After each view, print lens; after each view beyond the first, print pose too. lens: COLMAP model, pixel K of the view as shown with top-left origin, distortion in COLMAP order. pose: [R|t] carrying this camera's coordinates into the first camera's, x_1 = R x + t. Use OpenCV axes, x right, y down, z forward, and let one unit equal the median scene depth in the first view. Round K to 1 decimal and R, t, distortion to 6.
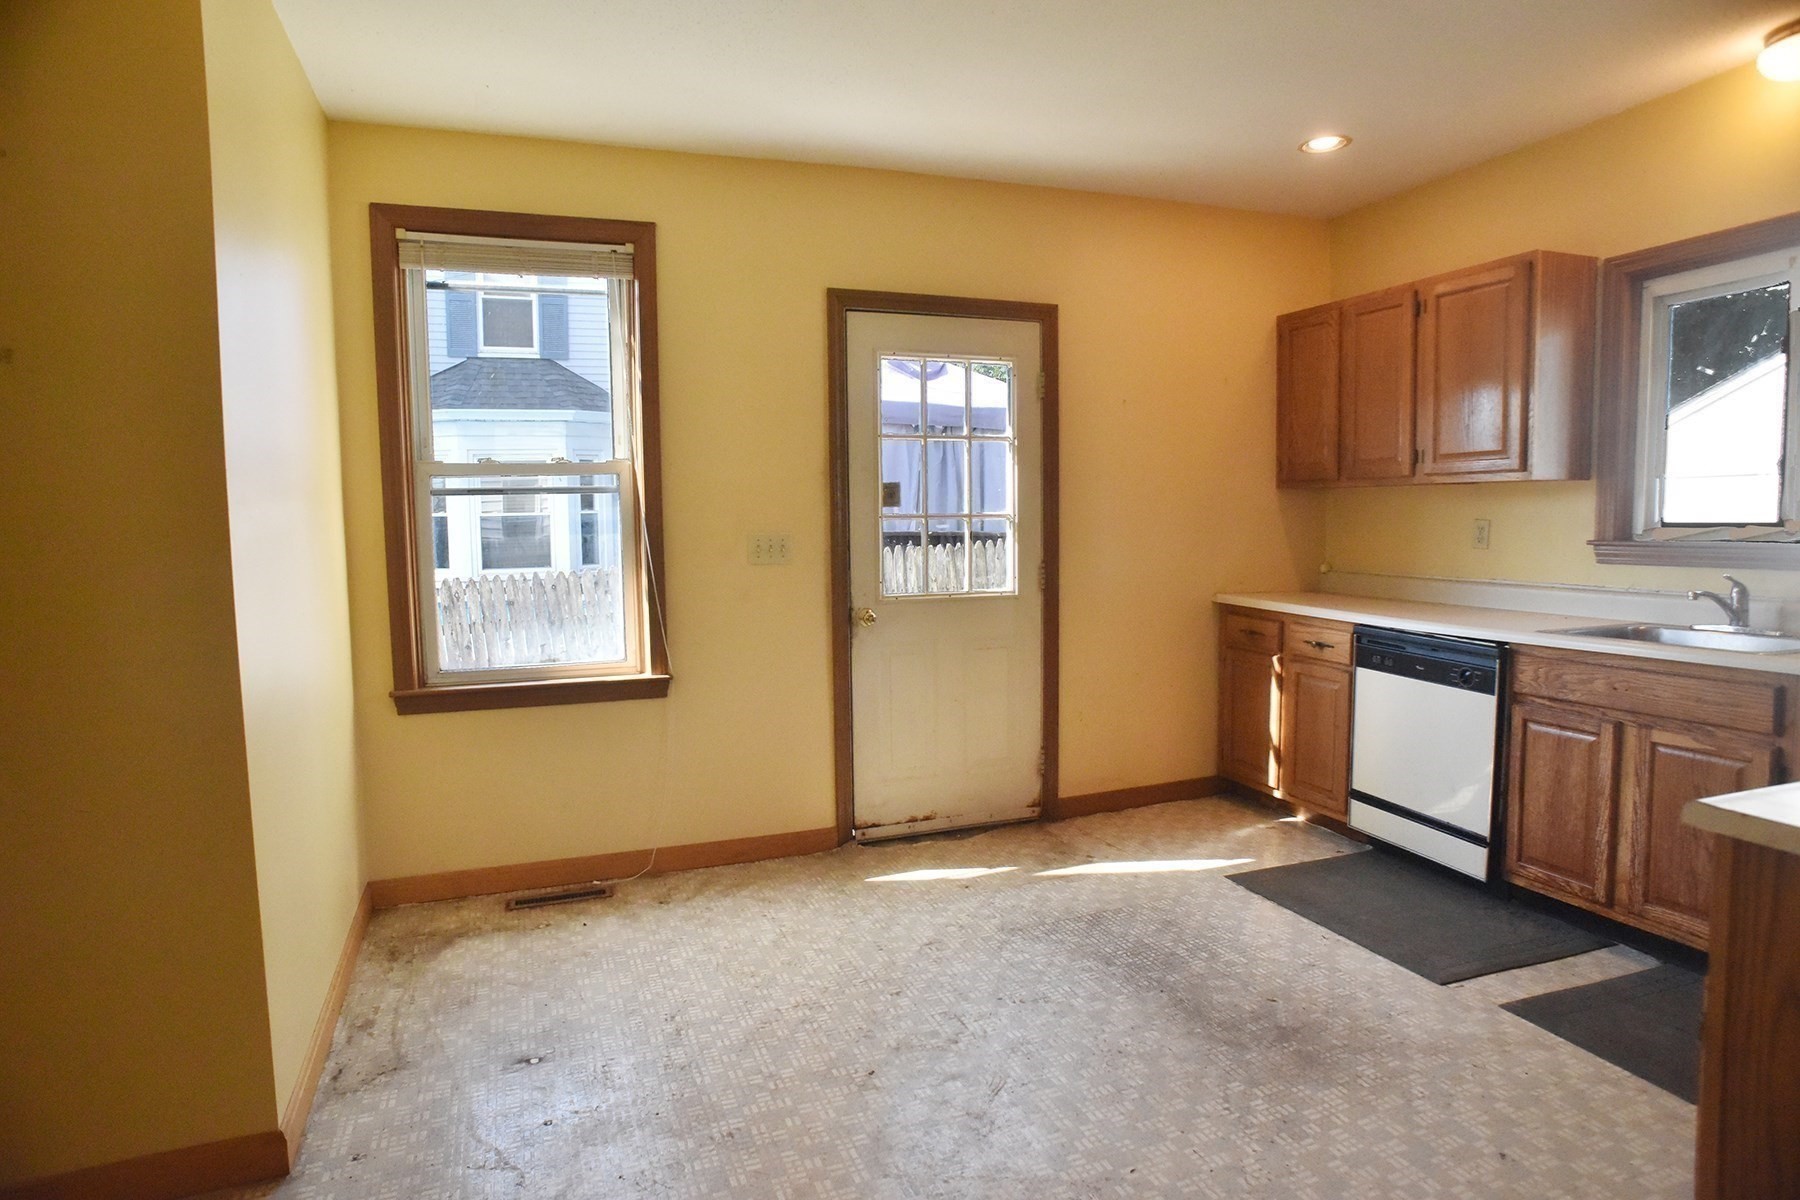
lens RADIAL K [[1043.9, 0, 902.4], [0, 1043.9, 591.4], [0, 0, 1]] dist [-0.105092, 0.068048]
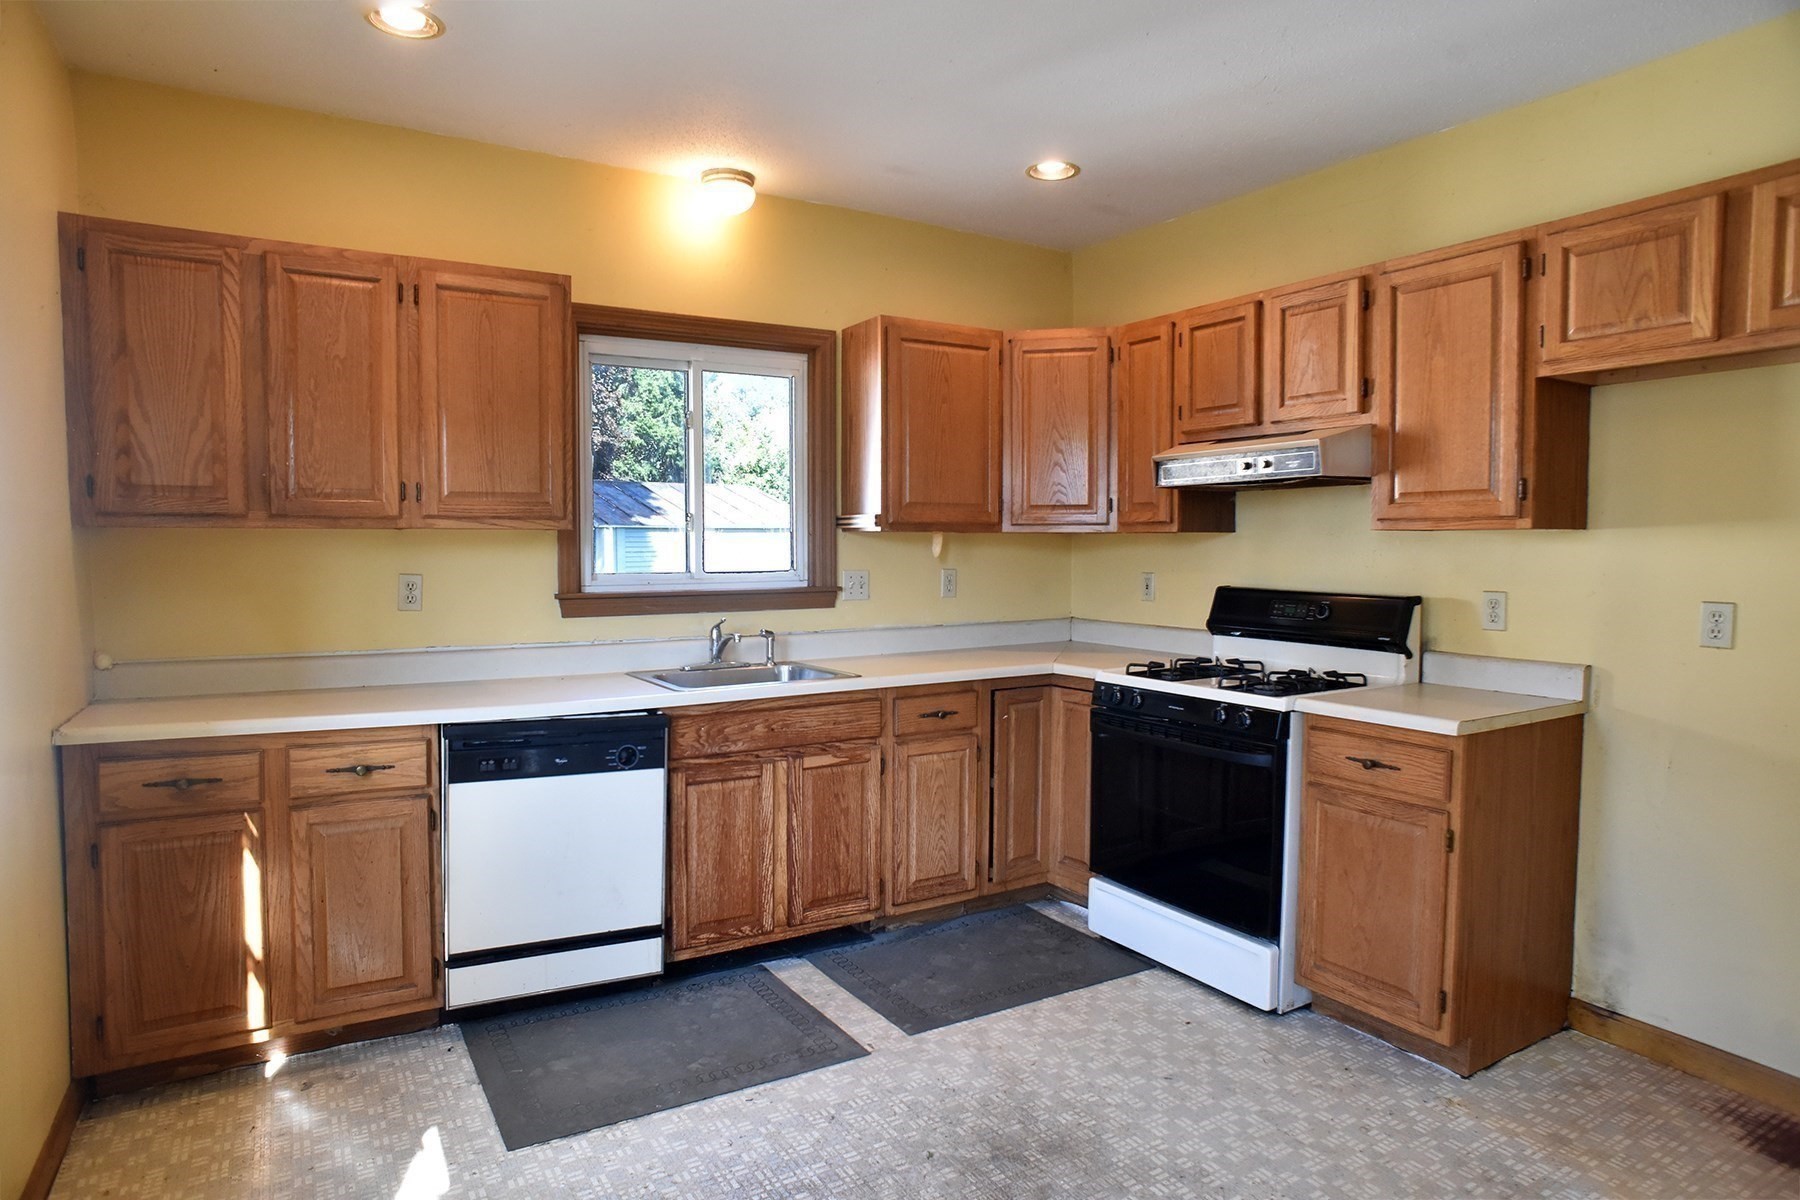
lens RADIAL K [[1043.9, 0, 902.4], [0, 1043.9, 591.4], [0, 0, 1]] dist [-0.105092, 0.068048]
pose [[-0.185449, -0.031127, 0.982161, -0.356932], [0.072478, 0.996342, 0.045261, -0.080144], [-0.979977, 0.079579, -0.182515, 0.933485]]
